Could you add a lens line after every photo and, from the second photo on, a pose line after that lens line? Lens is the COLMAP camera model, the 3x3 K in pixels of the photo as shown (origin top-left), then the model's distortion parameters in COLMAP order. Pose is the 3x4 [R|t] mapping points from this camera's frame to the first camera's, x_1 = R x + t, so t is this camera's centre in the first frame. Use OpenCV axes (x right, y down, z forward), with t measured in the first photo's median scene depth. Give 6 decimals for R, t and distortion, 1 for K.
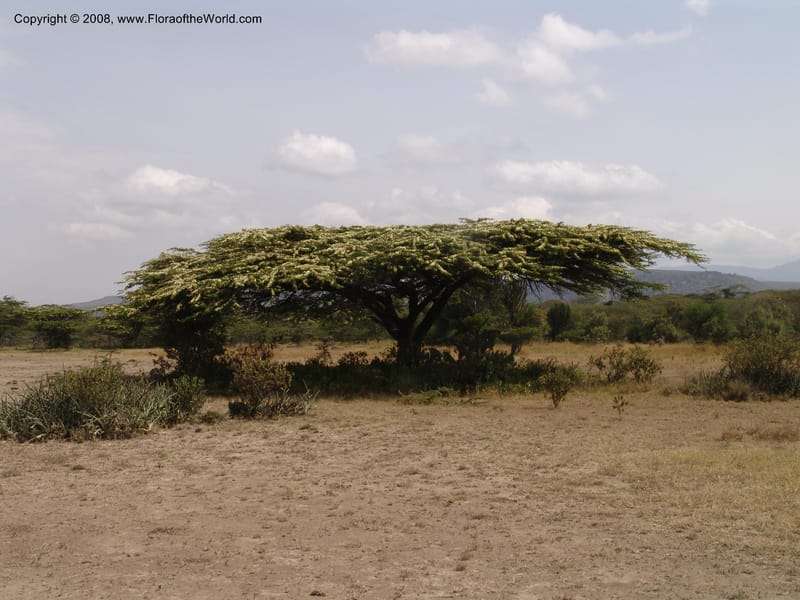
lens RADIAL K [[1115.5, 0, 400.0], [0, 1115.5, 300.0], [0, 0, 1]] dist [0.053295, 0.037177]
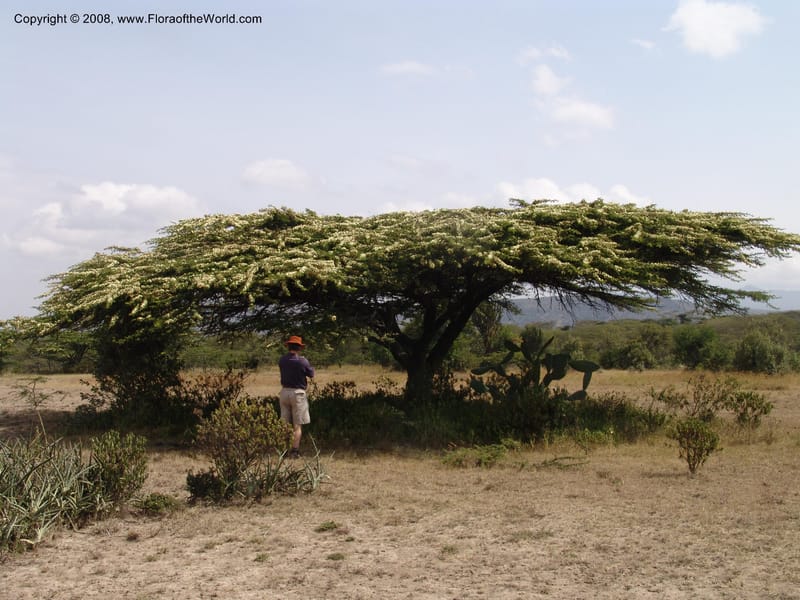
lens RADIAL K [[1115.5, 0, 400.0], [0, 1115.5, 300.0], [0, 0, 1]] dist [0.053295, 0.037177]
pose [[0.999095, 0.006064, 0.042105, -0.048437], [-0.005146, 0.999748, -0.021863, 0.008249], [-0.042227, 0.021627, 0.998874, 0.291997]]
